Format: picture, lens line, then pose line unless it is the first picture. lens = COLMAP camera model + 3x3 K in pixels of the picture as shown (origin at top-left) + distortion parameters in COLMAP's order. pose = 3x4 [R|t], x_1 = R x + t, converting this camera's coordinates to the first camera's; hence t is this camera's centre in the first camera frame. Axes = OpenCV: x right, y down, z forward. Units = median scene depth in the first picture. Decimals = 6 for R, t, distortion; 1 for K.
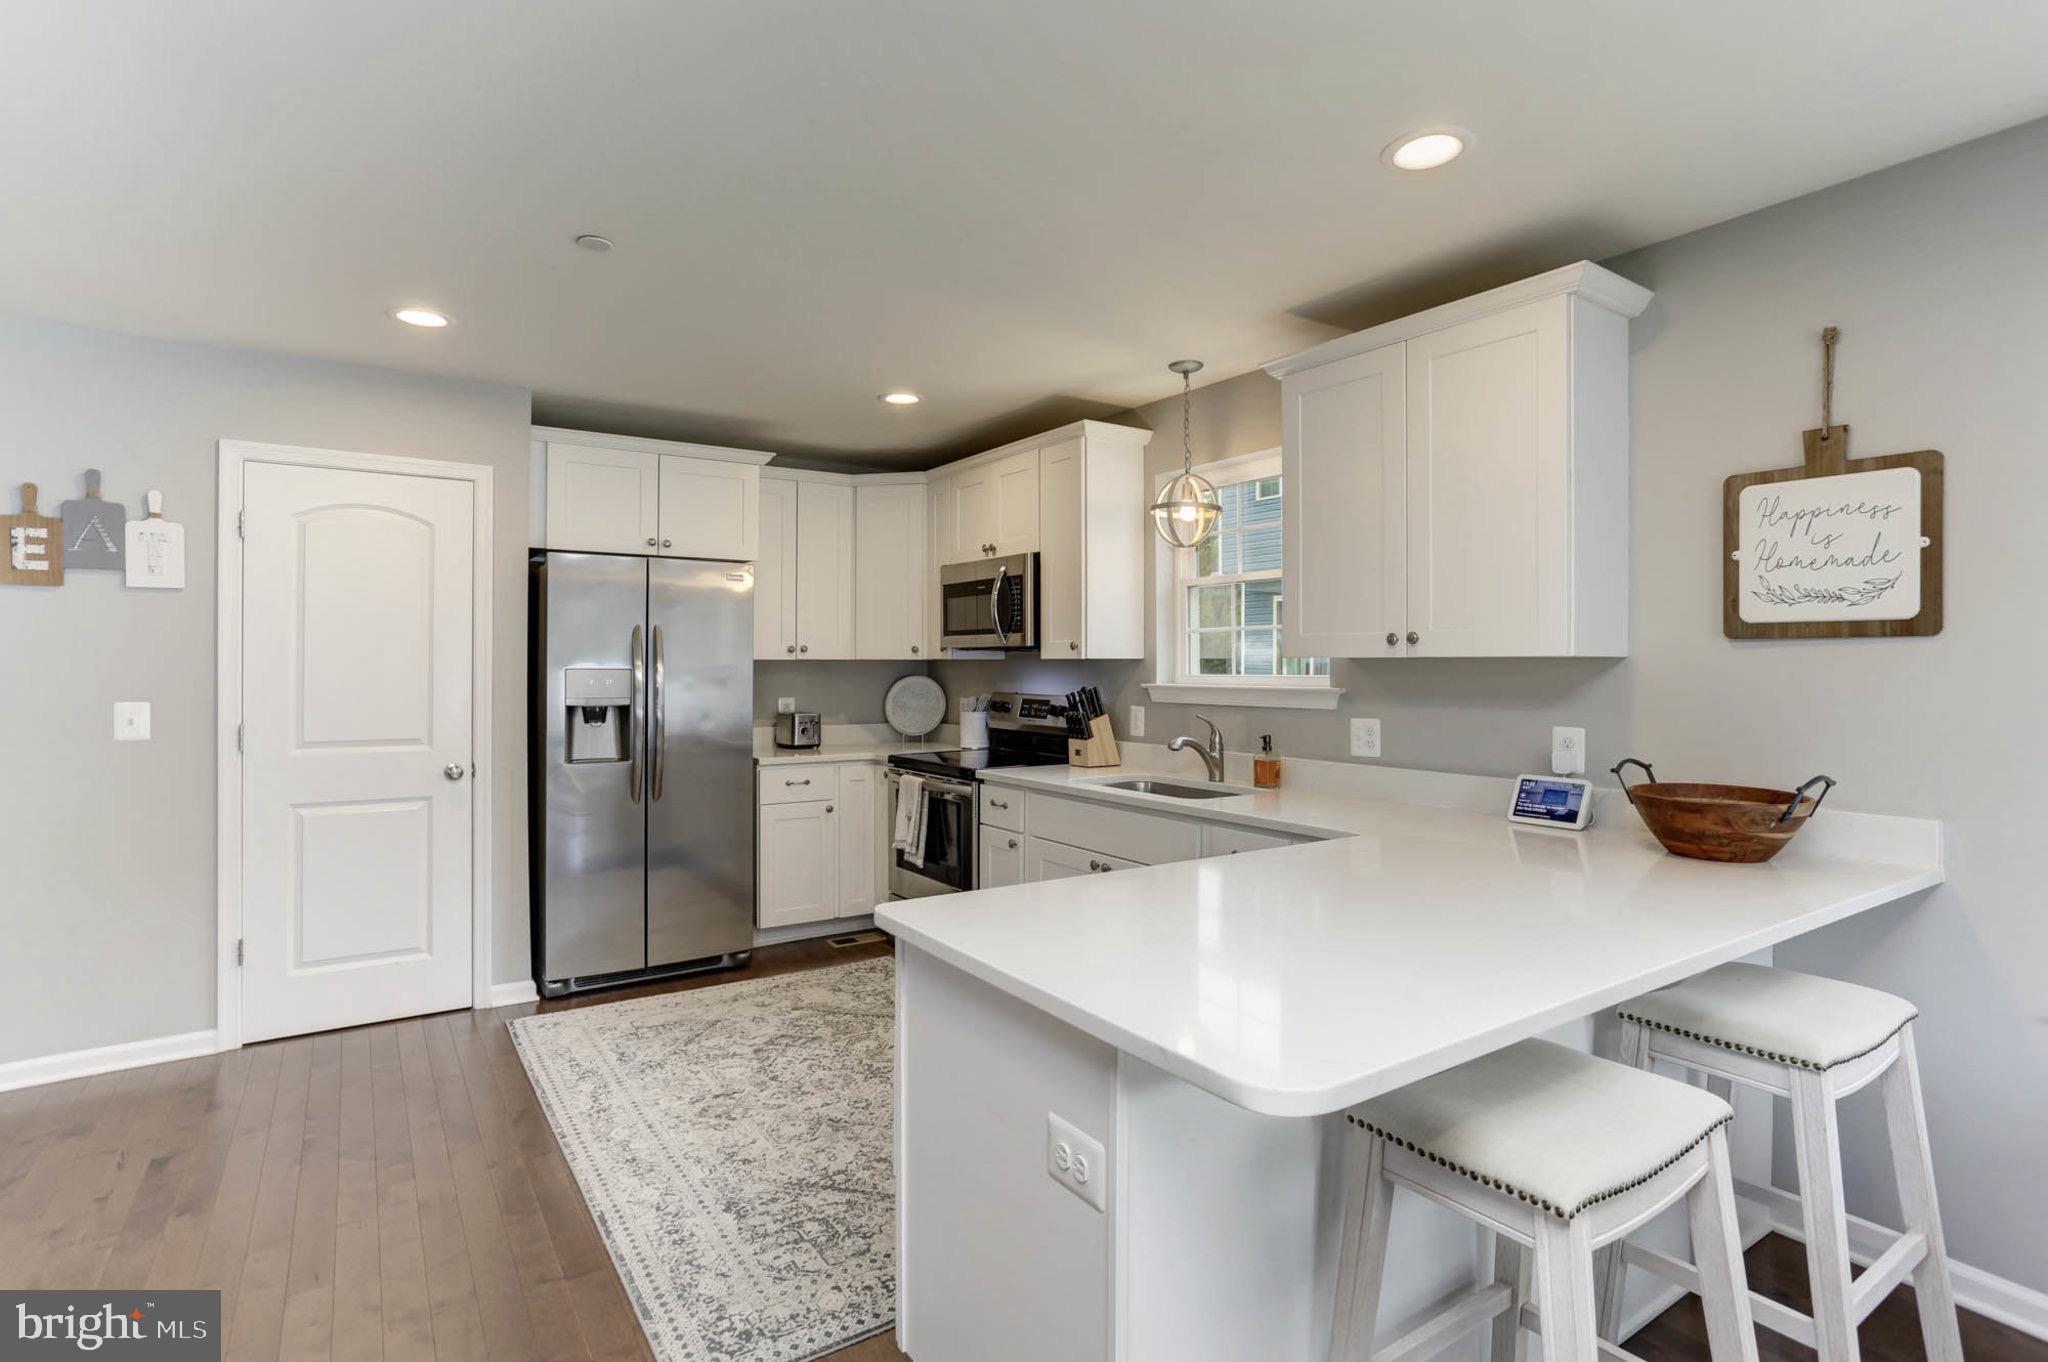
lens RADIAL K [[1010.8, 0, 1002.2], [0, 1010.8, 666.2], [0, 0, 1]] dist [-0.056148, 0.036141]
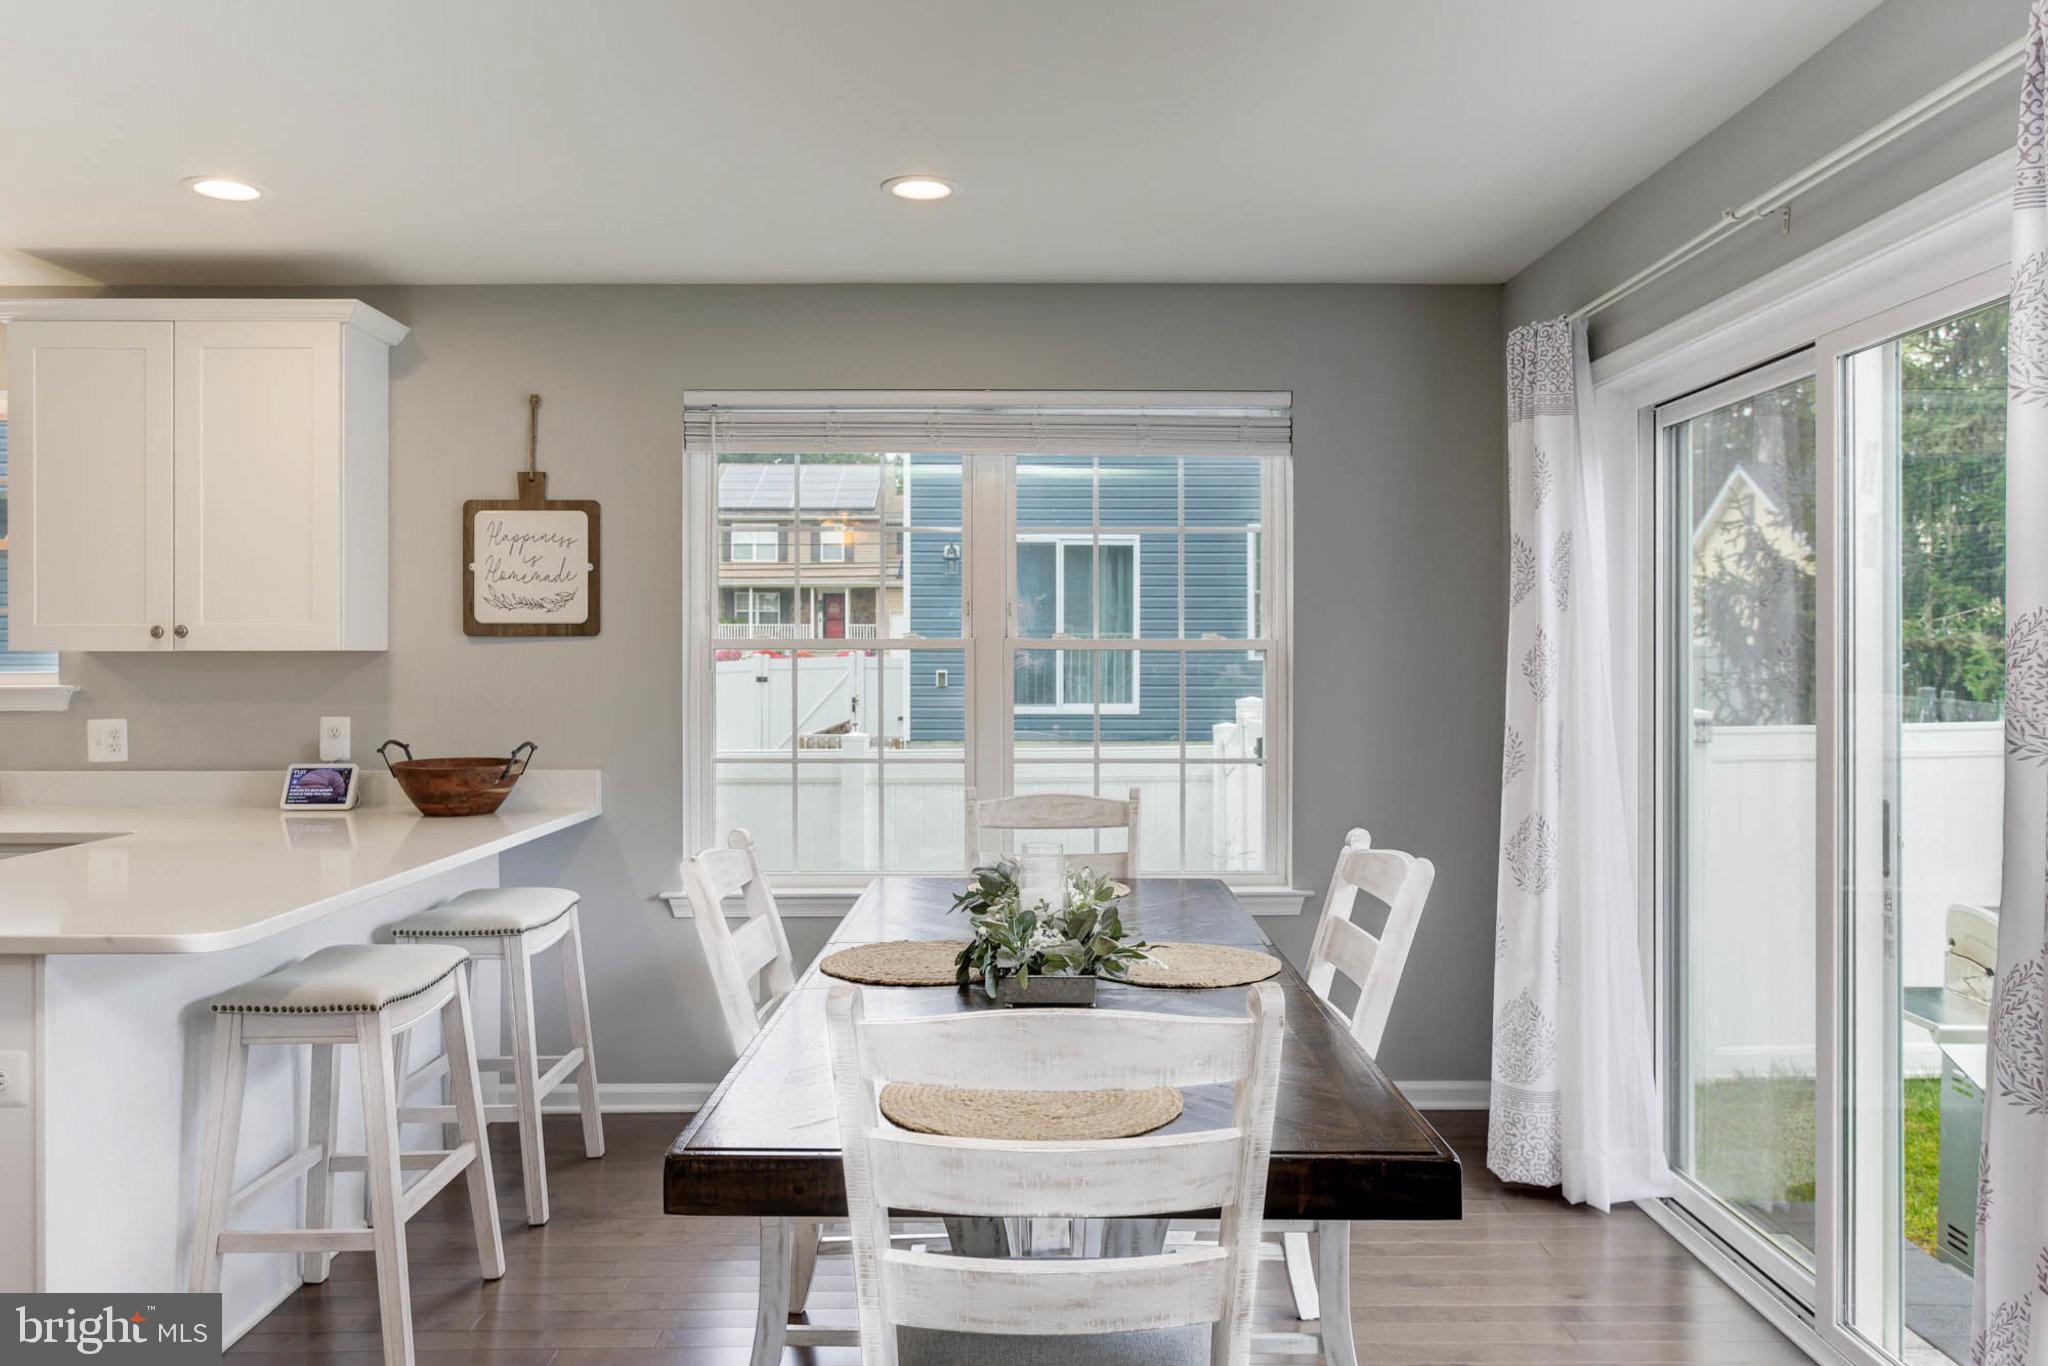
lens RADIAL K [[1497.1, 0, 1019.4], [0, 1497.1, 650.5], [0, 0, 1]] dist [-0.041520, 0.073866]
pose [[0.553370, 0.001016, 0.832935, -0.290249], [0.004601, 0.999980, -0.004276, 0.000440], [-0.832923, 0.006198, 0.553355, -0.403447]]
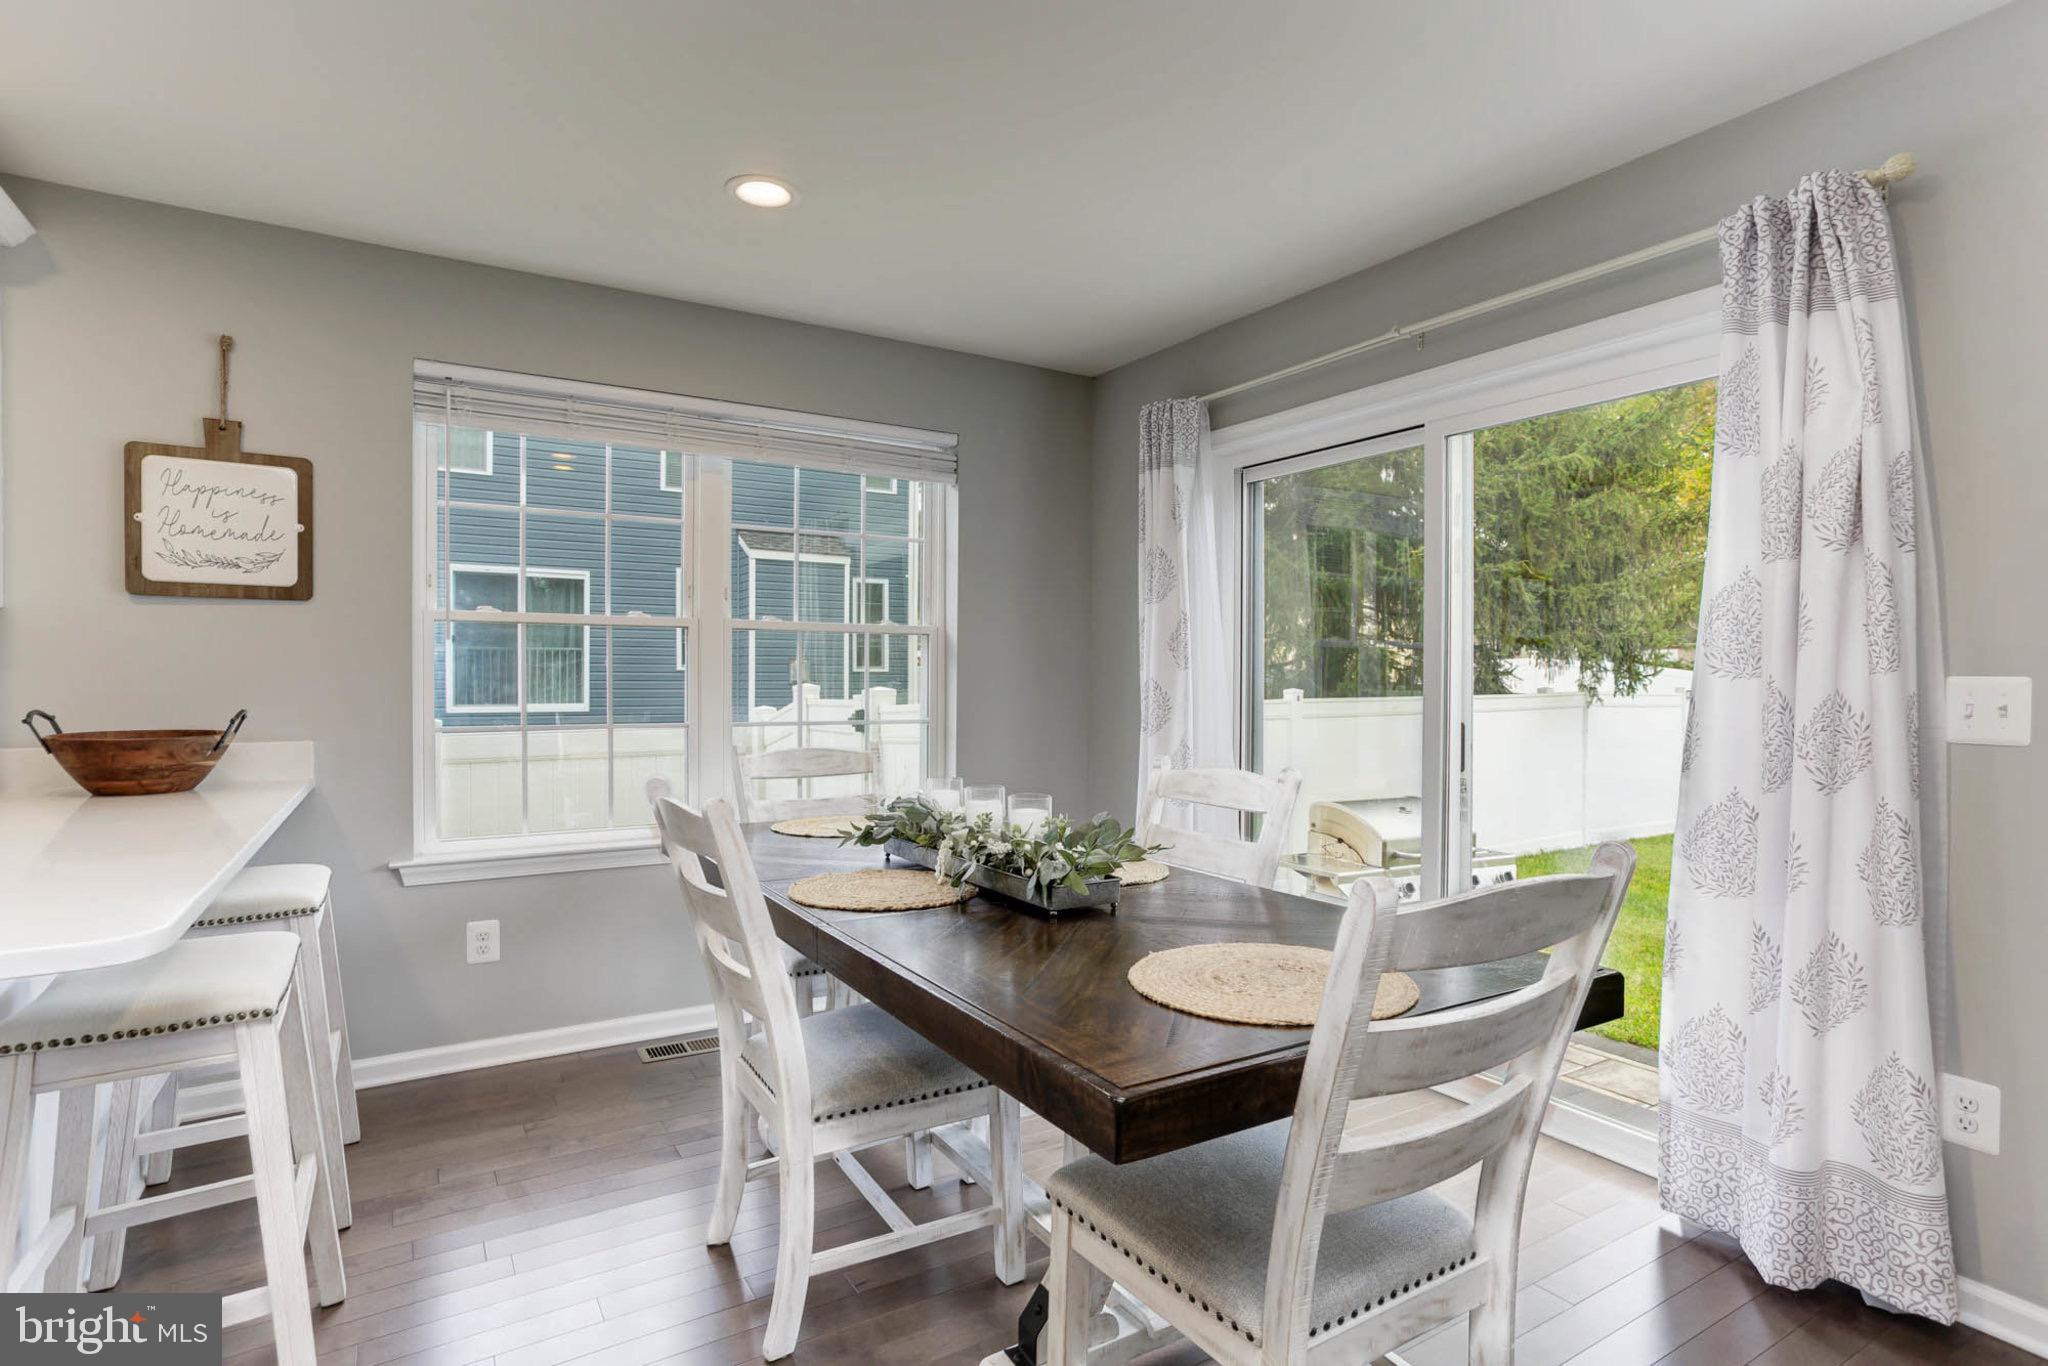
lens RADIAL K [[1041.6, 0, 1050.4], [0, 1041.6, 687.0], [0, 0, 1]] dist [-0.068782, 0.040310]
pose [[0.021082, -0.010245, 0.999725, -0.242306], [-0.002227, 0.999945, 0.010294, 0.042740], [-0.999775, -0.002443, 0.021058, -0.007641]]
